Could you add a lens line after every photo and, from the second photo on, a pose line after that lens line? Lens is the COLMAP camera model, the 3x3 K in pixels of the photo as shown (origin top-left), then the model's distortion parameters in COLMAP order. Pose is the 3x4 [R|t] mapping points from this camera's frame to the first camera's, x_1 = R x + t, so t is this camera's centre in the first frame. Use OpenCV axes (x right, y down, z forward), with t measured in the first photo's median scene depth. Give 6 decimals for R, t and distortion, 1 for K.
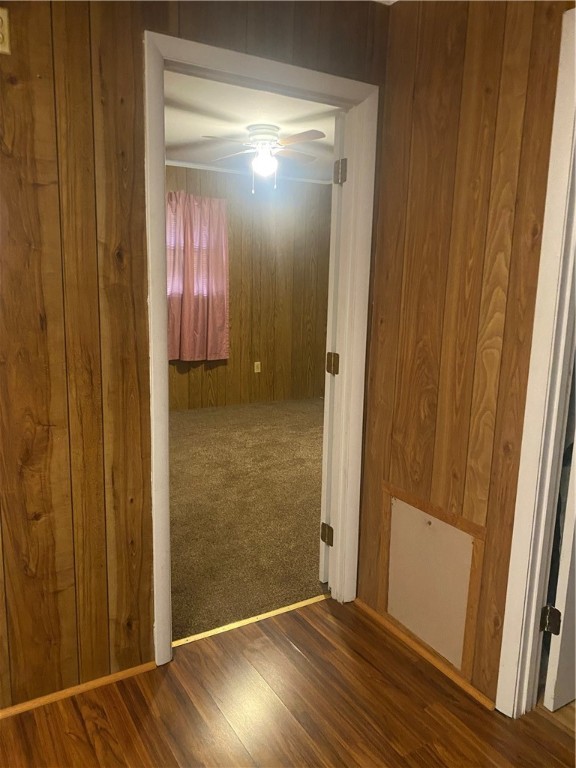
lens RADIAL K [[586.9, 0, 292.1], [0, 586.9, 388.1], [0, 0, 1]] dist [0.058893, -0.083613]
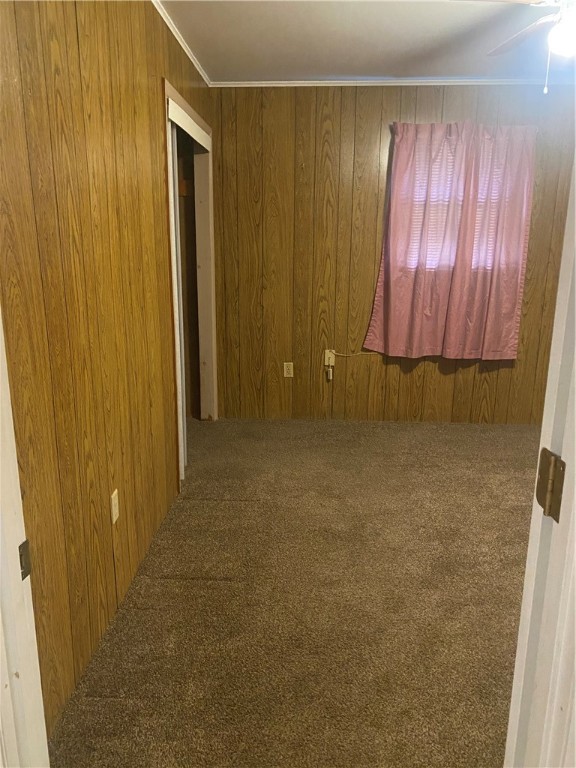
lens RADIAL K [[586.9, 0, 282.8], [0, 586.9, 384.0], [0, 0, 1]] dist [0.058893, -0.083613]
pose [[0.829593, 0.113575, -0.546696, 0.051853], [-0.090470, 0.993498, 0.069113, -0.046313], [0.550991, -0.007876, 0.834474, 0.270666]]
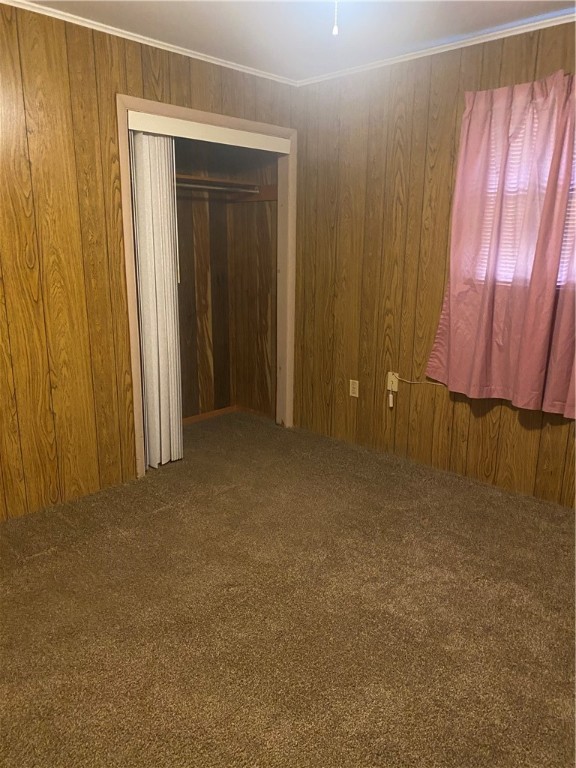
lens RADIAL K [[586.9, 0, 292.3], [0, 586.9, 380.4], [0, 0, 1]] dist [0.058893, -0.083613]
pose [[0.261273, 0.197866, -0.944767, 0.264992], [-0.182399, 0.971252, 0.152971, -0.113519], [0.947875, 0.132357, 0.289852, 0.647190]]
